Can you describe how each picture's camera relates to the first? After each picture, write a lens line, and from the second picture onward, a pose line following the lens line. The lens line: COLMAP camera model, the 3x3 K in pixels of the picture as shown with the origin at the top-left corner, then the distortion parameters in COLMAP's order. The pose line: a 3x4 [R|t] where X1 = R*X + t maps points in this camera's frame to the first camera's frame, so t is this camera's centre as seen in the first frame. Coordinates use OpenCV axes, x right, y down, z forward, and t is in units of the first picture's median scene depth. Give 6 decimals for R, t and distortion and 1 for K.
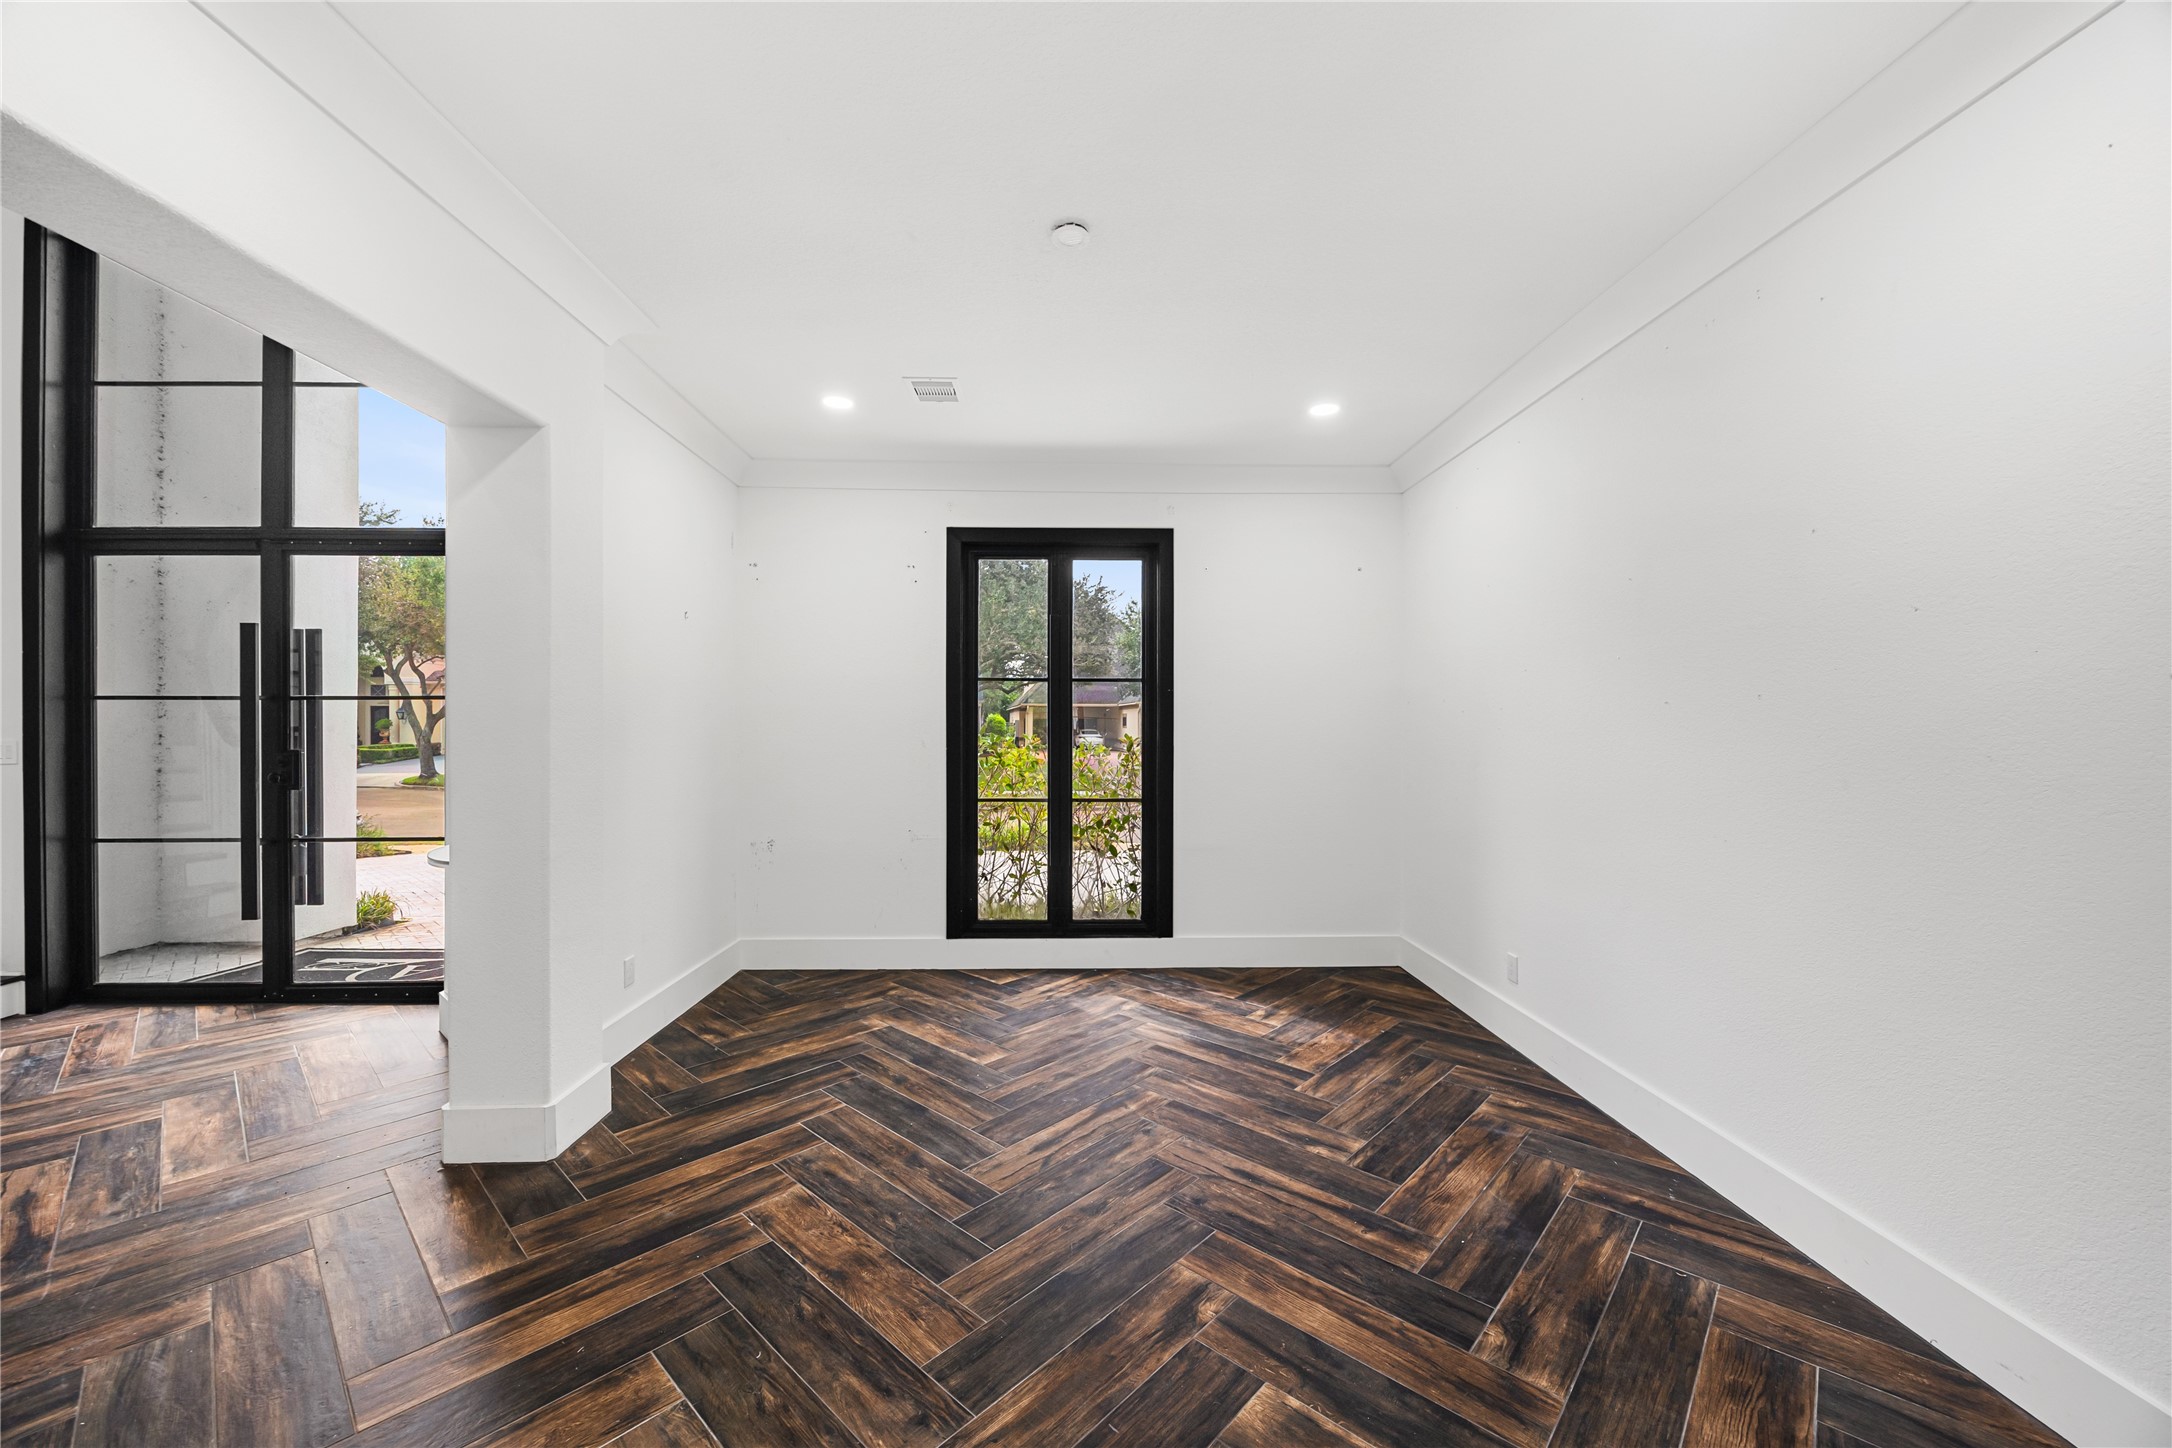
lens RADIAL K [[834.6, 0, 1097.3], [0, 834.6, 720.1], [0, 0, 1]] dist [-0.002171, -0.000555]
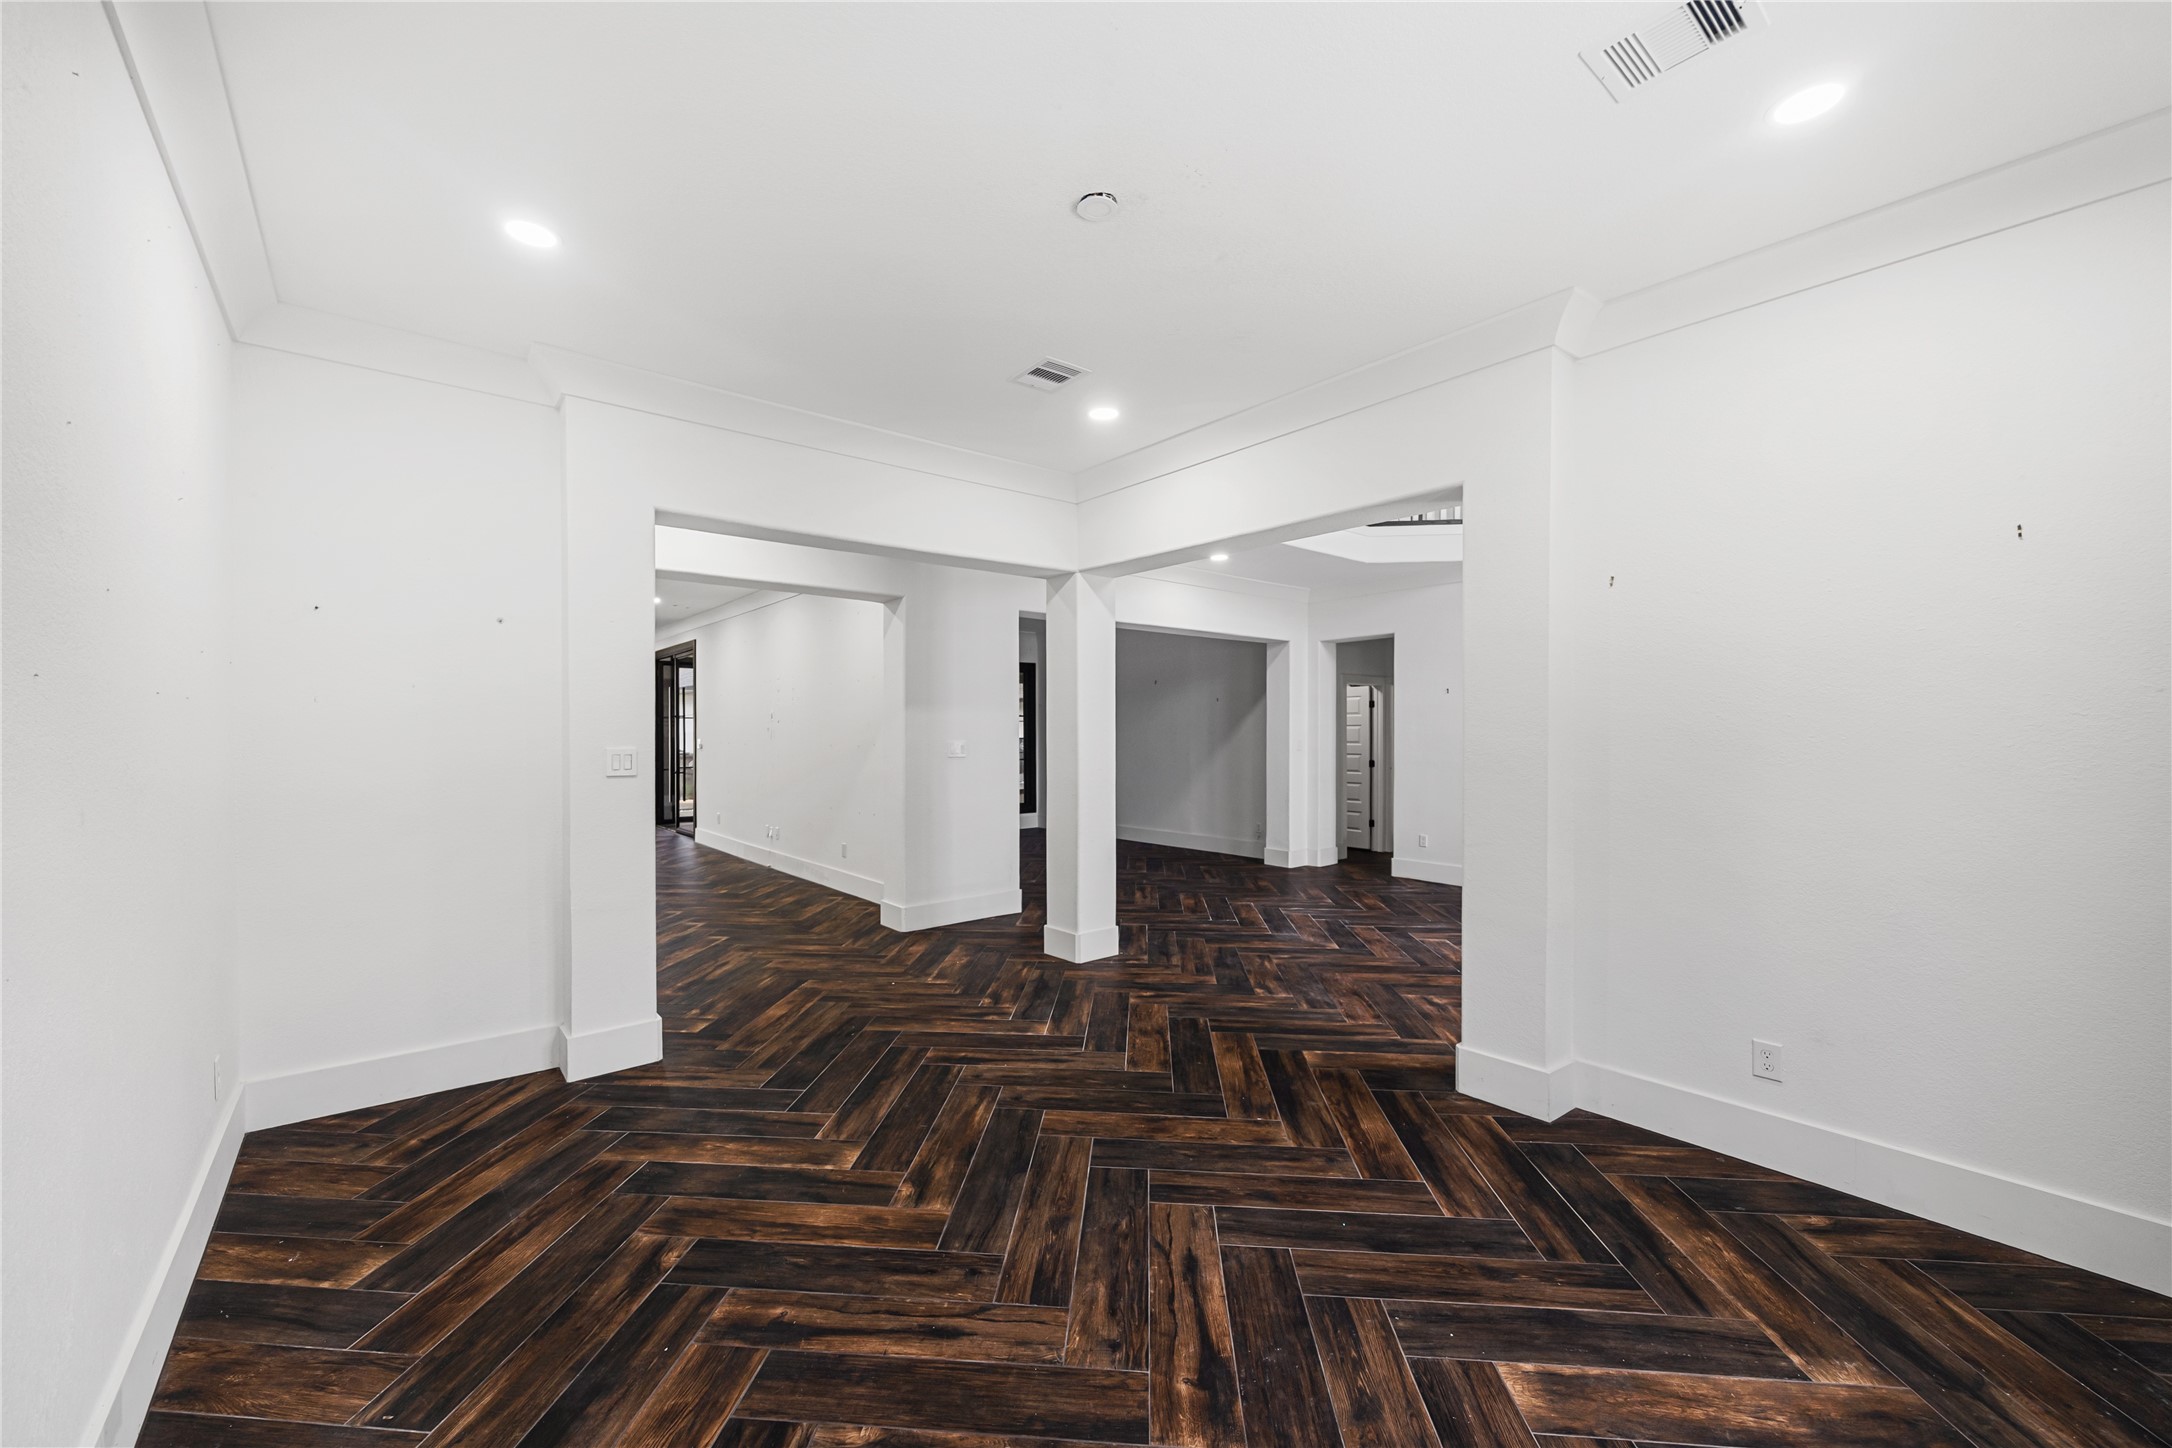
lens RADIAL K [[834.6, 0, 1082.0], [0, 834.6, 730.0], [0, 0, 1]] dist [-0.002171, -0.000555]
pose [[-0.793038, -0.001767, -0.609170, 0.584547], [0.002910, 0.999973, -0.006690, 0.005466], [0.609166, -0.007078, -0.793011, 1.821223]]
